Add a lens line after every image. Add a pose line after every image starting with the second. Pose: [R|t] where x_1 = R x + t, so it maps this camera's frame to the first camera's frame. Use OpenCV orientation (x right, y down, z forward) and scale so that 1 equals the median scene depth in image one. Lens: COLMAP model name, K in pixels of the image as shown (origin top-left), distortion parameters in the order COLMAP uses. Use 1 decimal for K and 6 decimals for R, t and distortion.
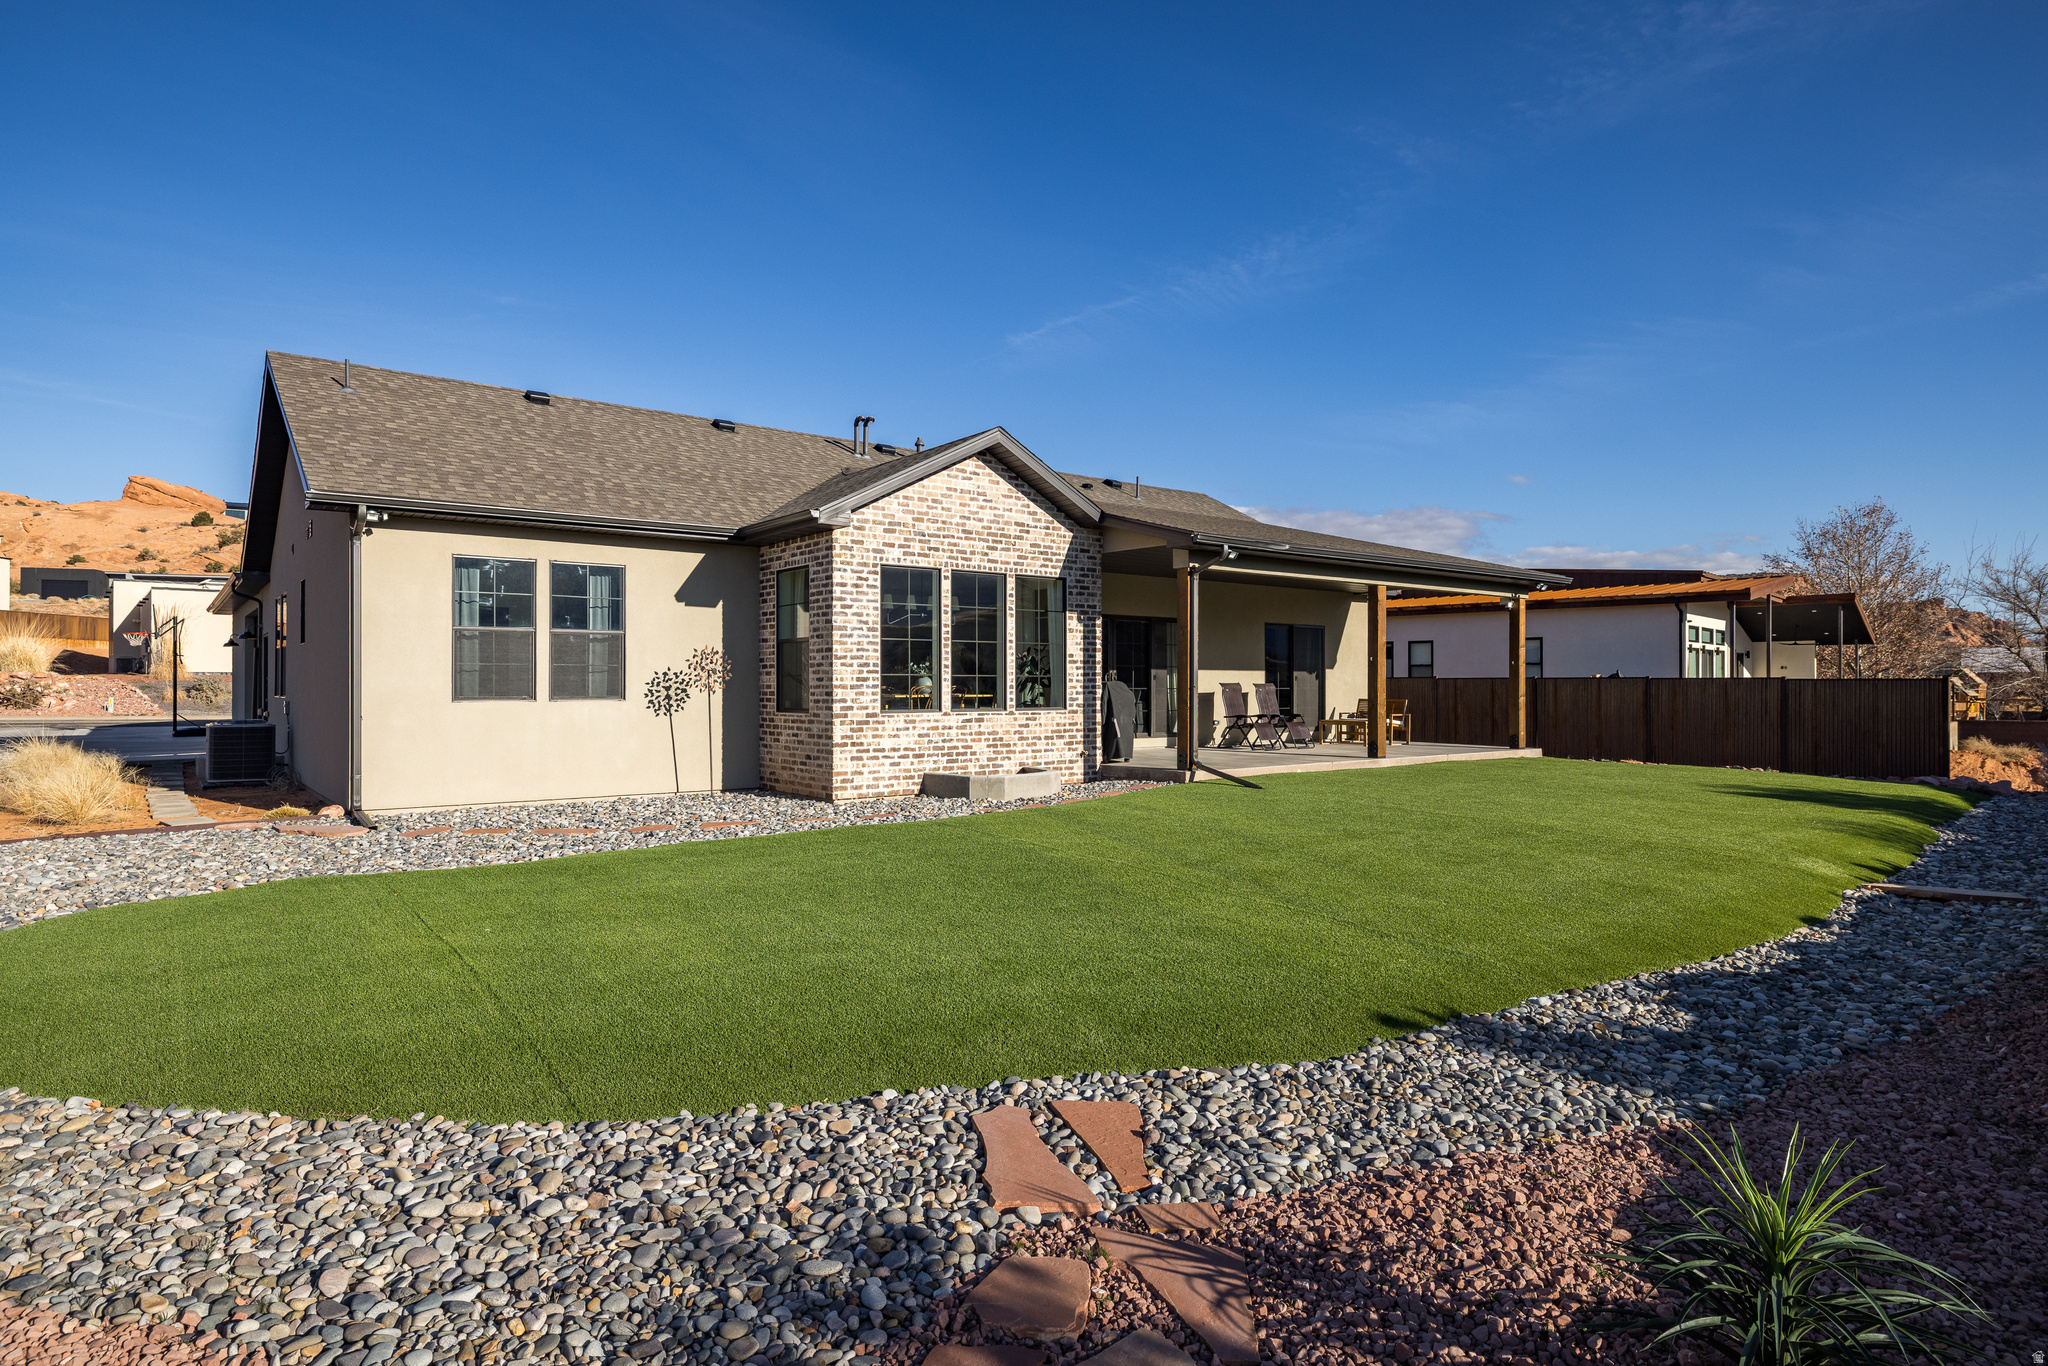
lens RADIAL K [[1132.1, 0, 1032.0], [0, 1132.1, 687.4], [0, 0, 1]] dist [-0.003937, 0.001328]
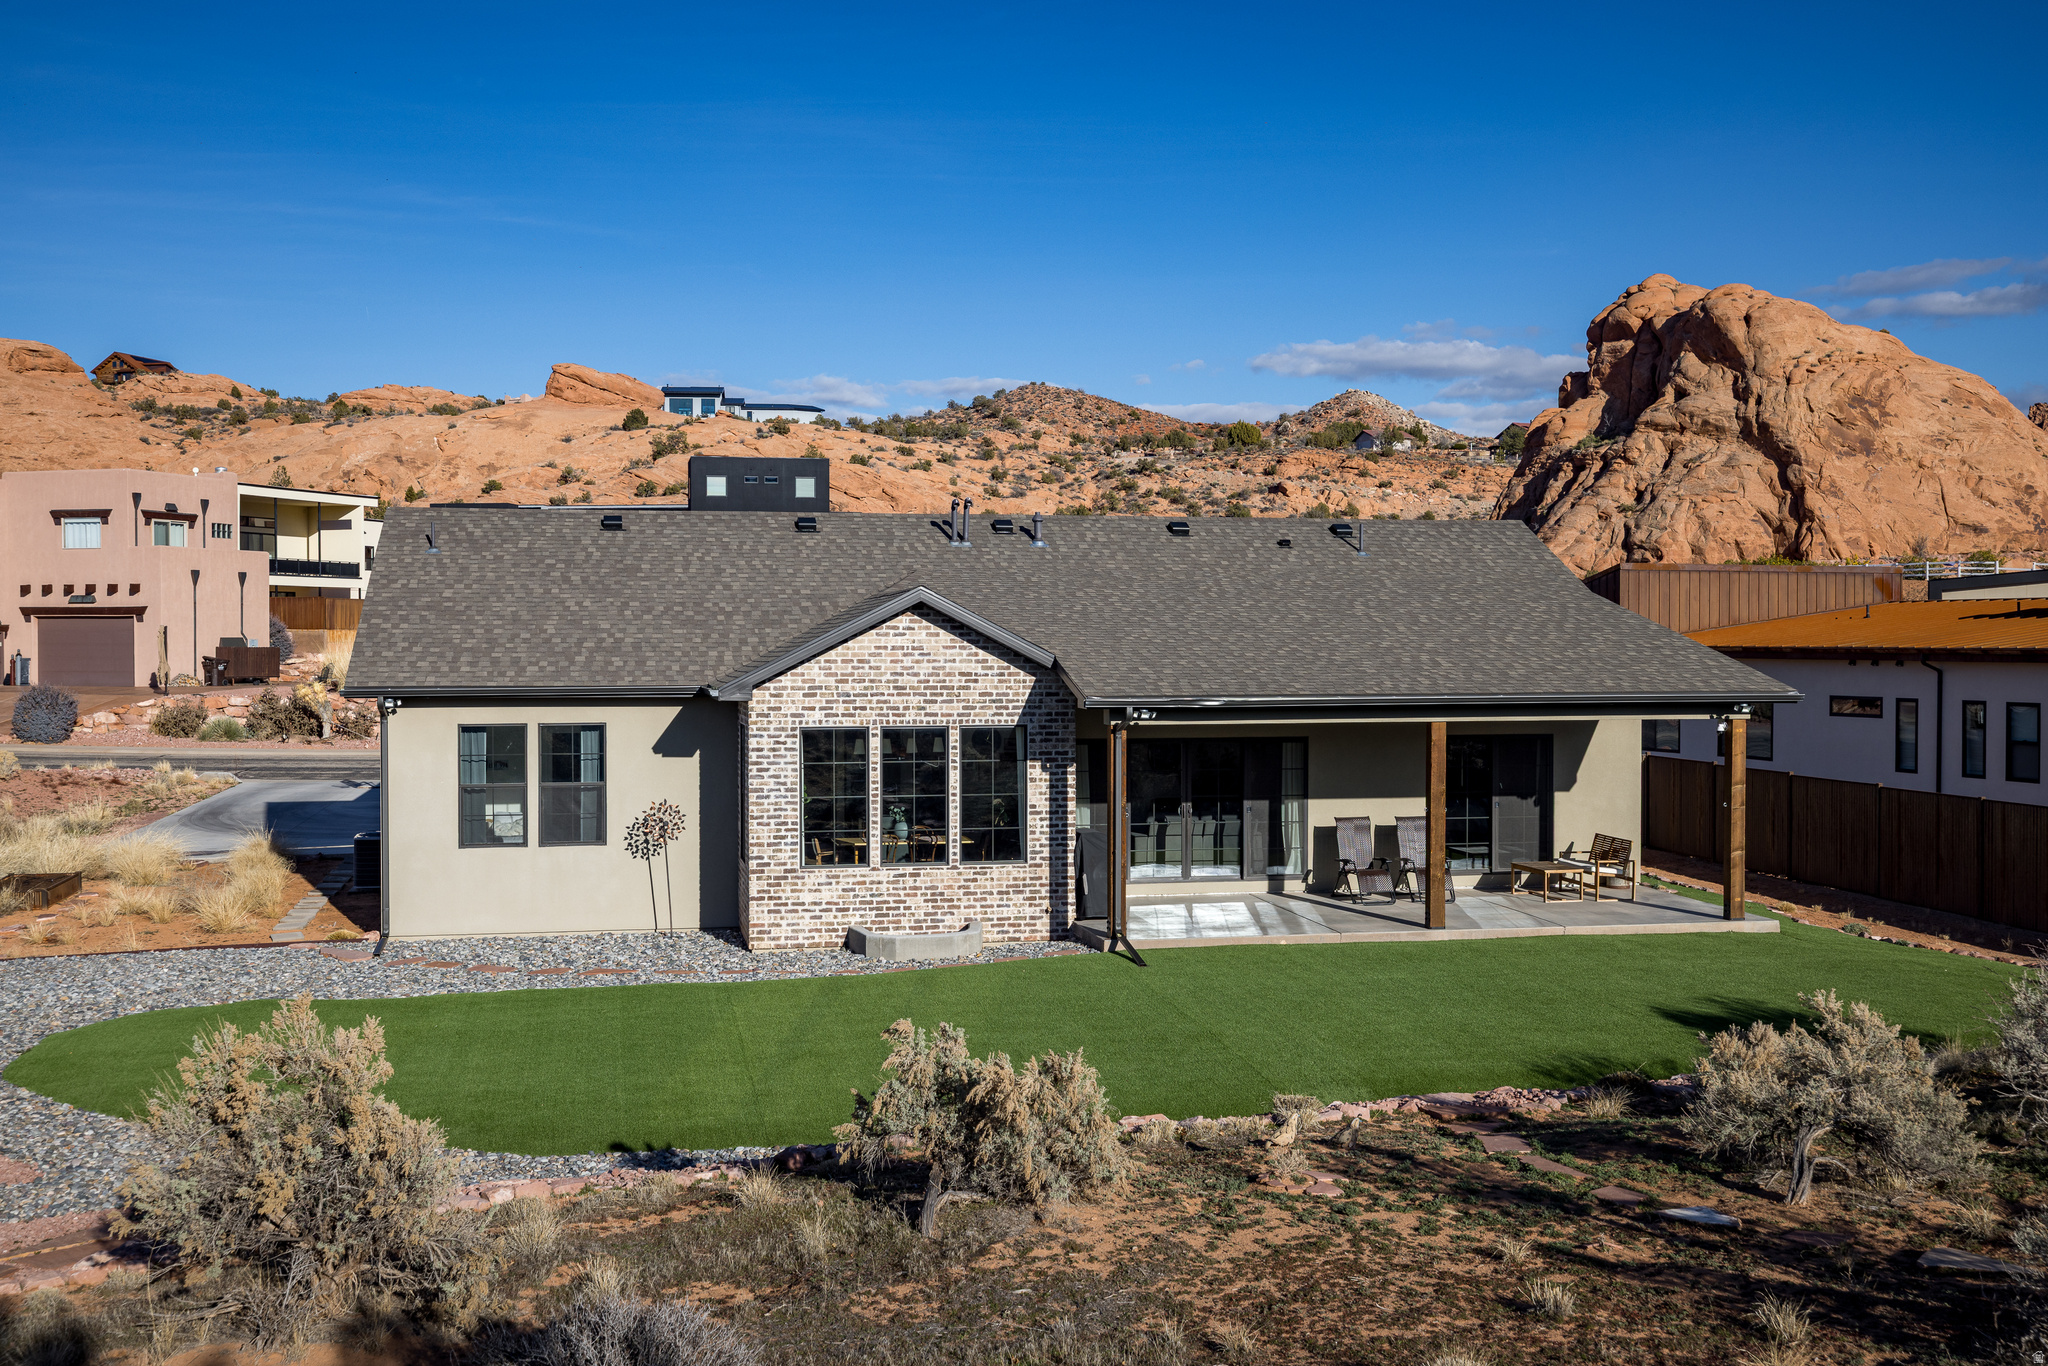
lens RADIAL K [[2048.1, 0, 1028.9], [0, 2048.1, 676.0], [0, 0, 1]] dist [0.002143, 0.000000]
pose [[0.894937, 0.009473, -0.446091, 0.843126], [-0.001259, 0.999824, 0.018707, -0.179501], [0.446190, -0.016180, 0.894792, -0.563824]]
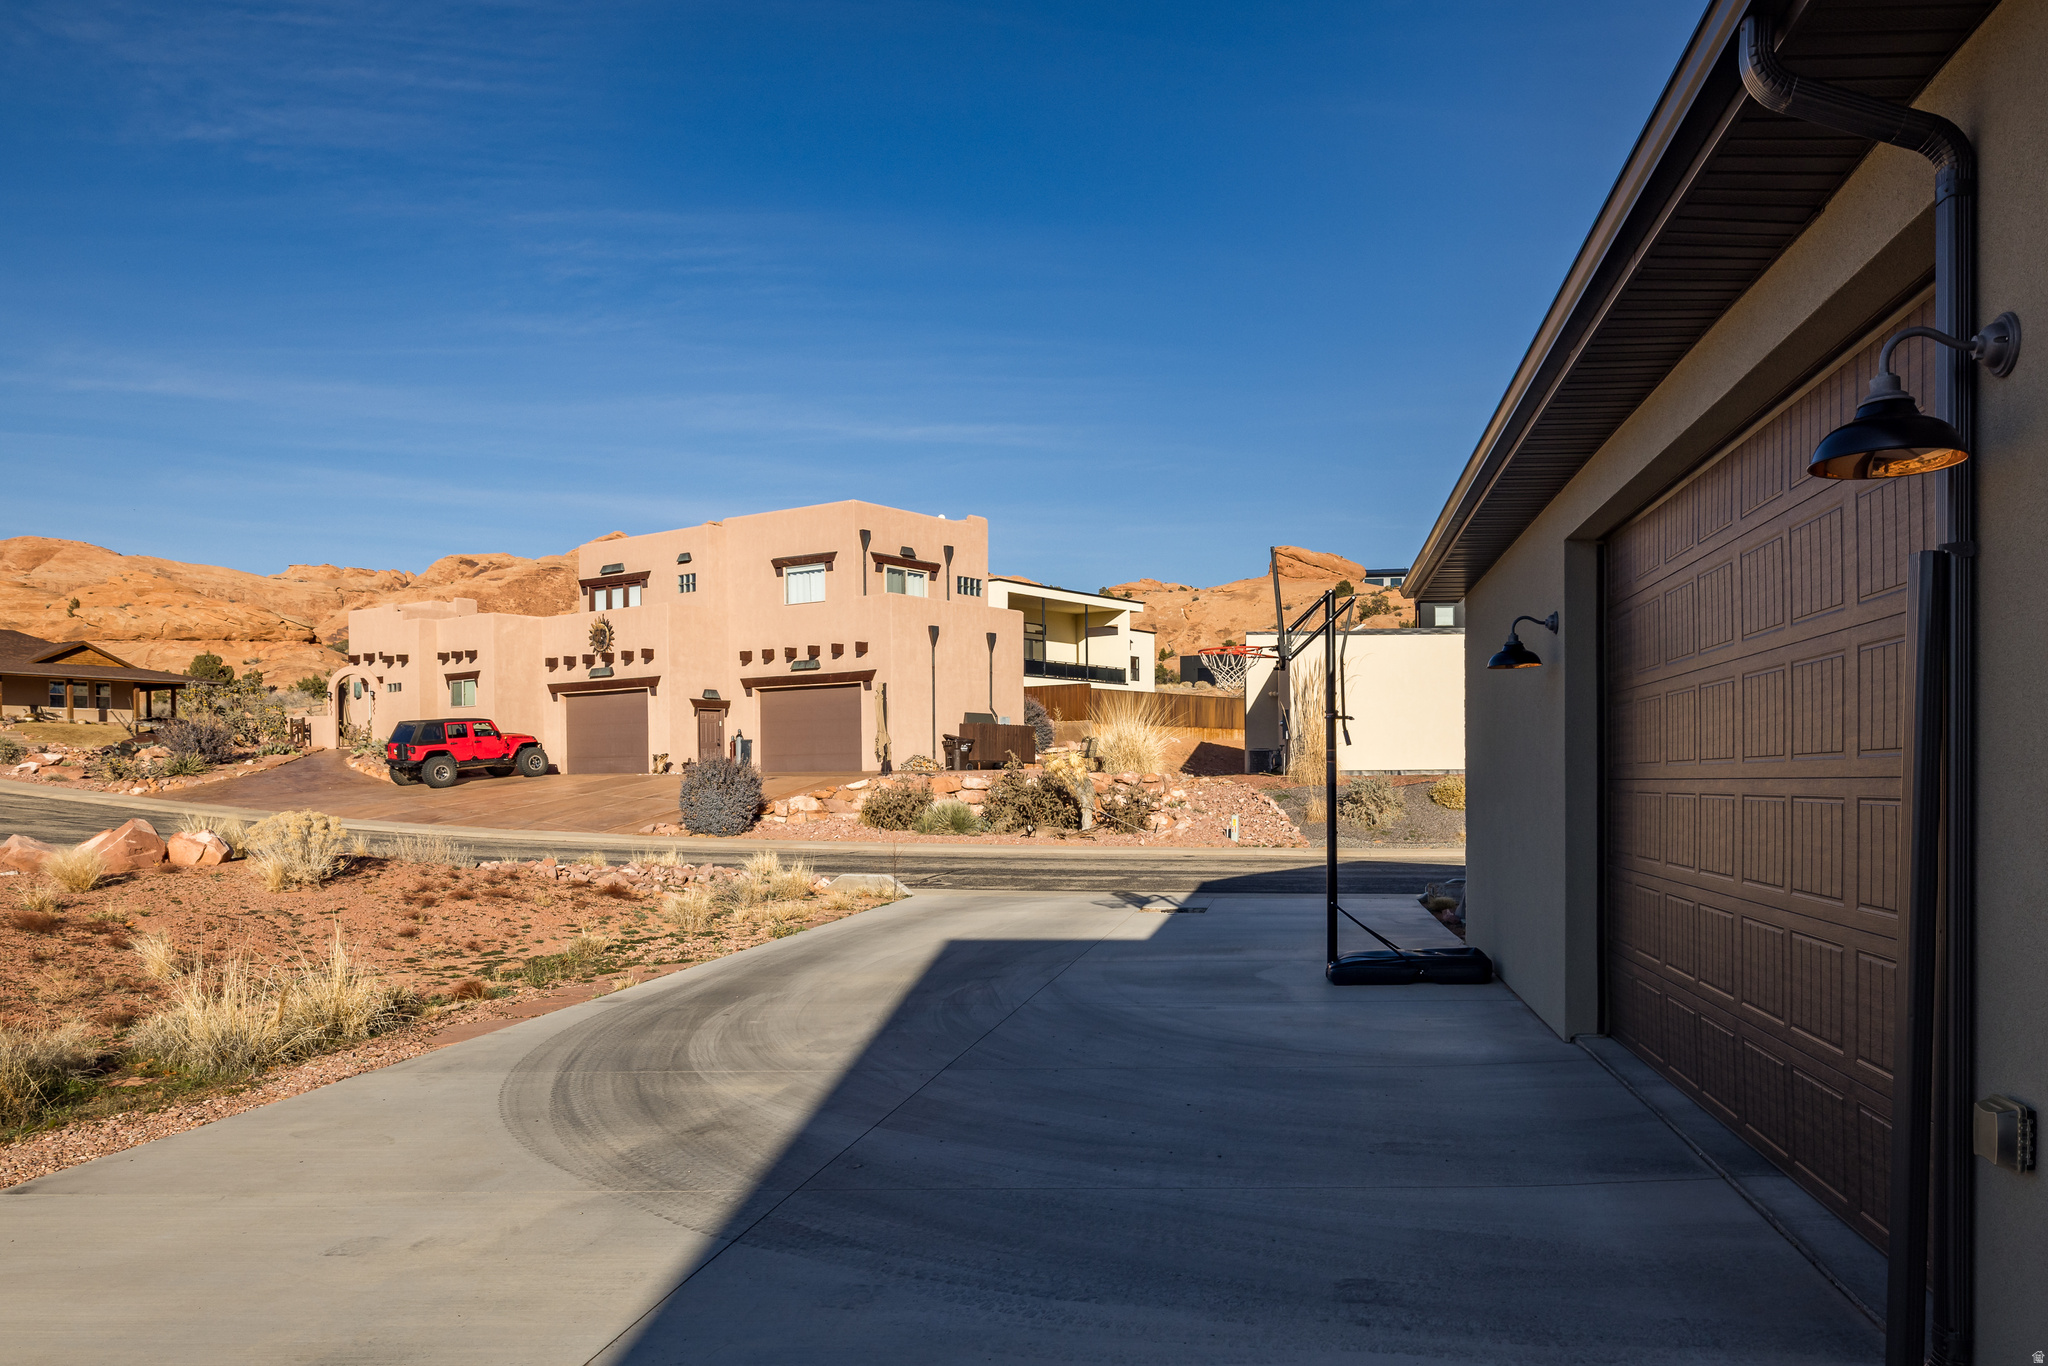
lens RADIAL K [[1515.7, 0, 1213.1], [0, 1515.7, 791.6], [0, 0, 1]] dist [-0.014343, 0.004614]
pose [[0.753133, -0.003311, -0.657860, -0.916780], [0.006302, 0.999978, 0.002181, -0.015688], [0.657838, -0.005788, 0.753137, 1.198039]]
